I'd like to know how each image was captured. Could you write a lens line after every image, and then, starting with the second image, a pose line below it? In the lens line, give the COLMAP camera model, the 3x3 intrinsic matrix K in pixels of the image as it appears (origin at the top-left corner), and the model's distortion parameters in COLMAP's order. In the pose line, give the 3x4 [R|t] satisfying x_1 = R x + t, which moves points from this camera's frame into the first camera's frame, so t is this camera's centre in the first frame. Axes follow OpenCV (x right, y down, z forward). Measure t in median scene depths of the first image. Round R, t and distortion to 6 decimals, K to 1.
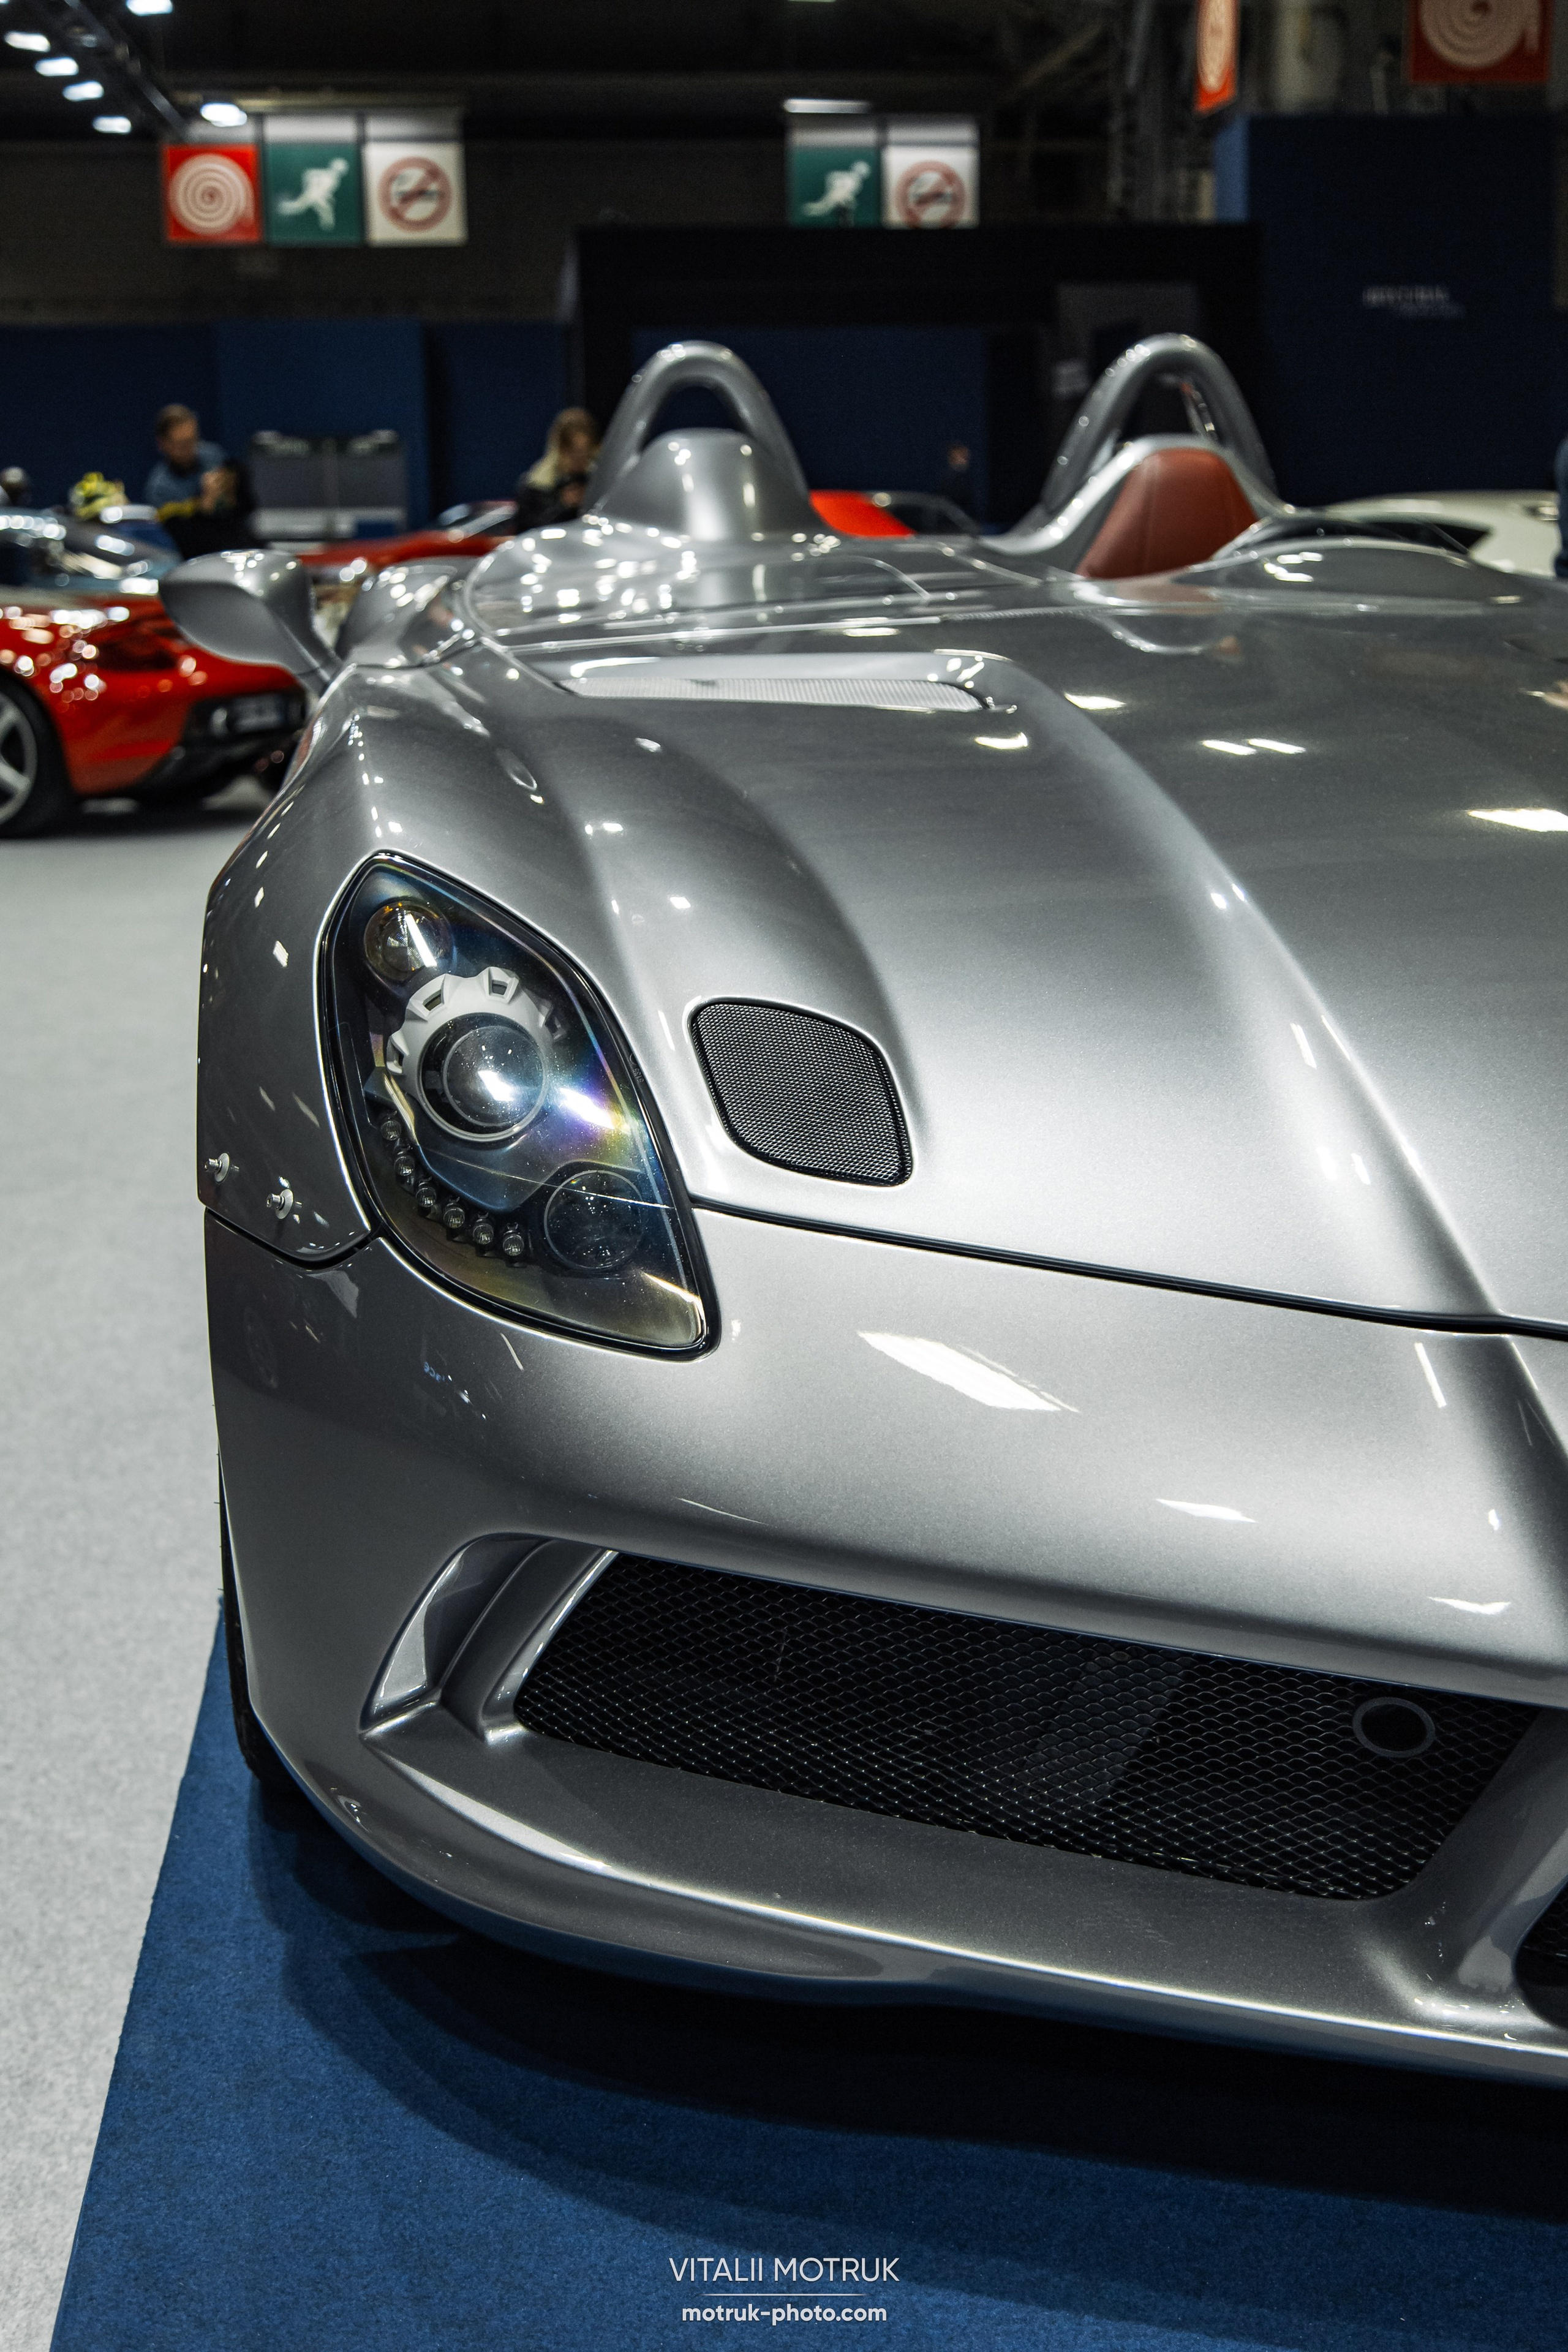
lens RADIAL K [[3249.7, 0, 804.2], [0, 3249.7, 1163.2], [0, 0, 1]] dist [0.054875, 0.000000]
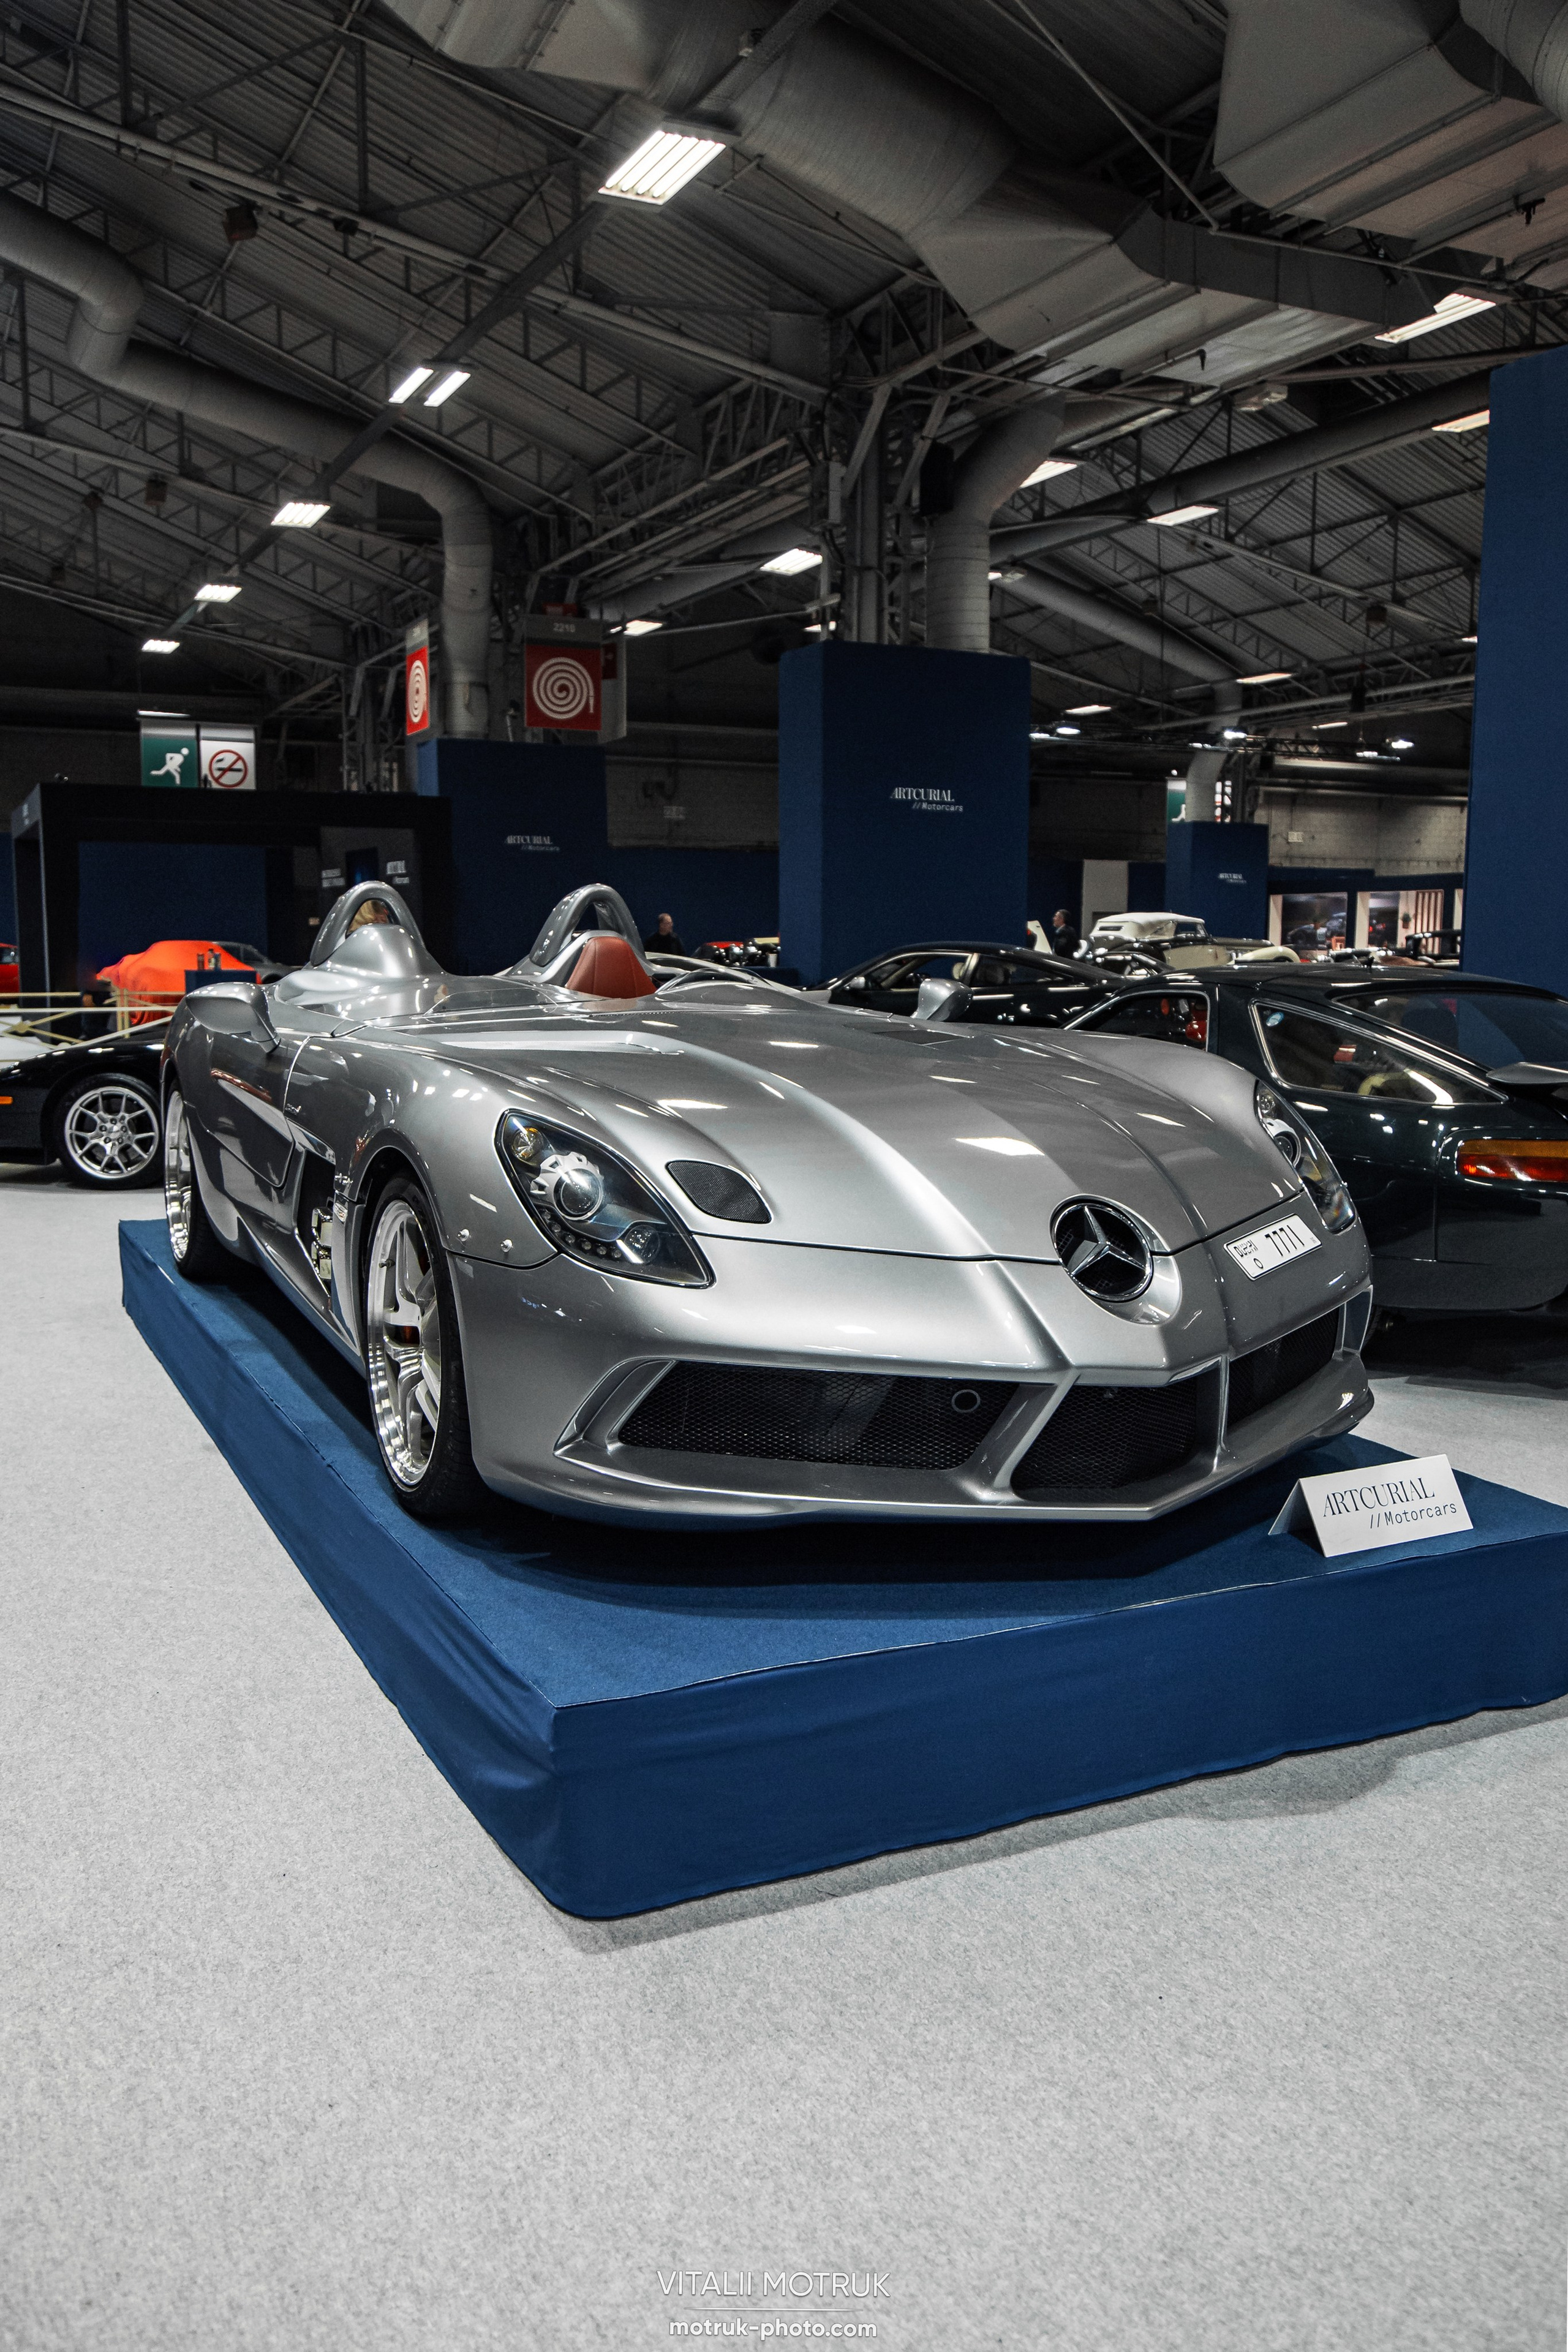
lens RADIAL K [[1937.1, 0, 797.2], [0, 1937.1, 1170.0], [0, 0, 1]] dist [0.001381, 0.012576]
pose [[0.942423, -0.025495, 0.333451, -0.038885], [0.053871, 0.995642, -0.076129, 0.006989], [-0.330057, 0.089709, 0.939689, -0.042396]]
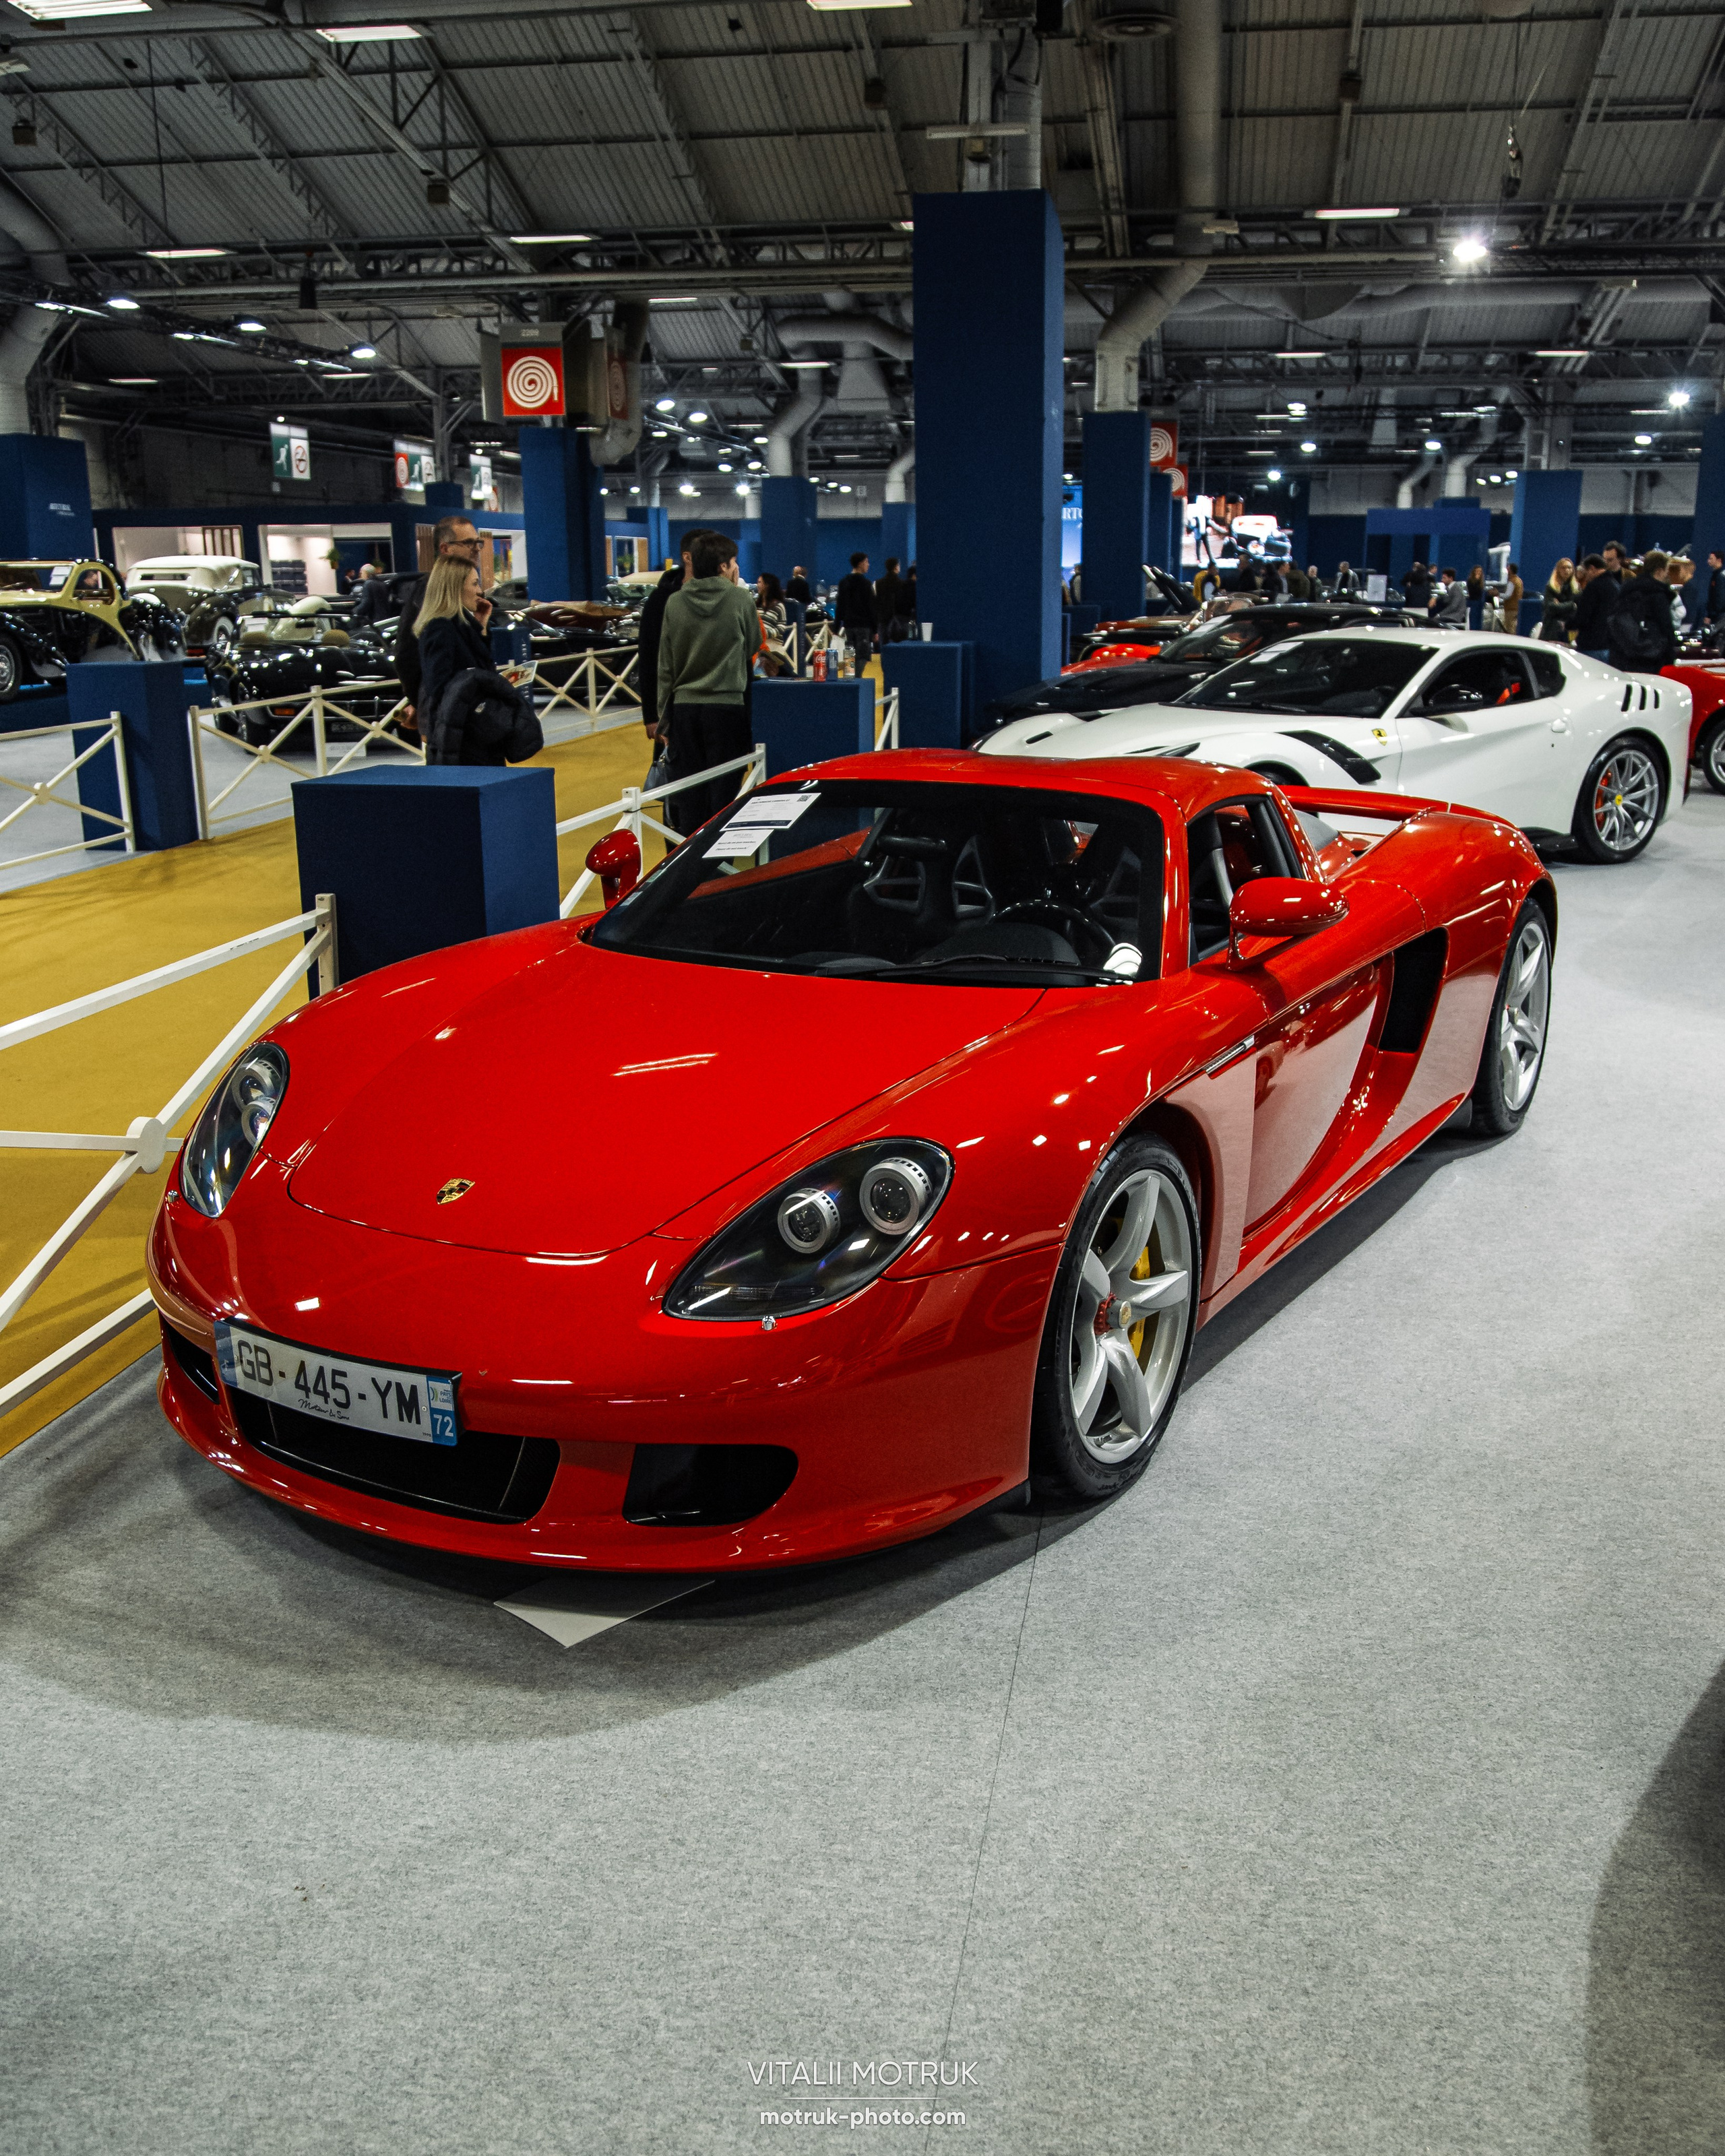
lens RADIAL K [[1979.0, 0, 868.1], [0, 1979.0, 1179.1], [0, 0, 1]] dist [-0.020895, 0.000000]
pose [[0.260771, -0.277776, 0.924575, -0.374224], [0.200249, 0.952445, 0.229671, -0.116173], [-0.944404, 0.125254, 0.303995, 0.523240]]
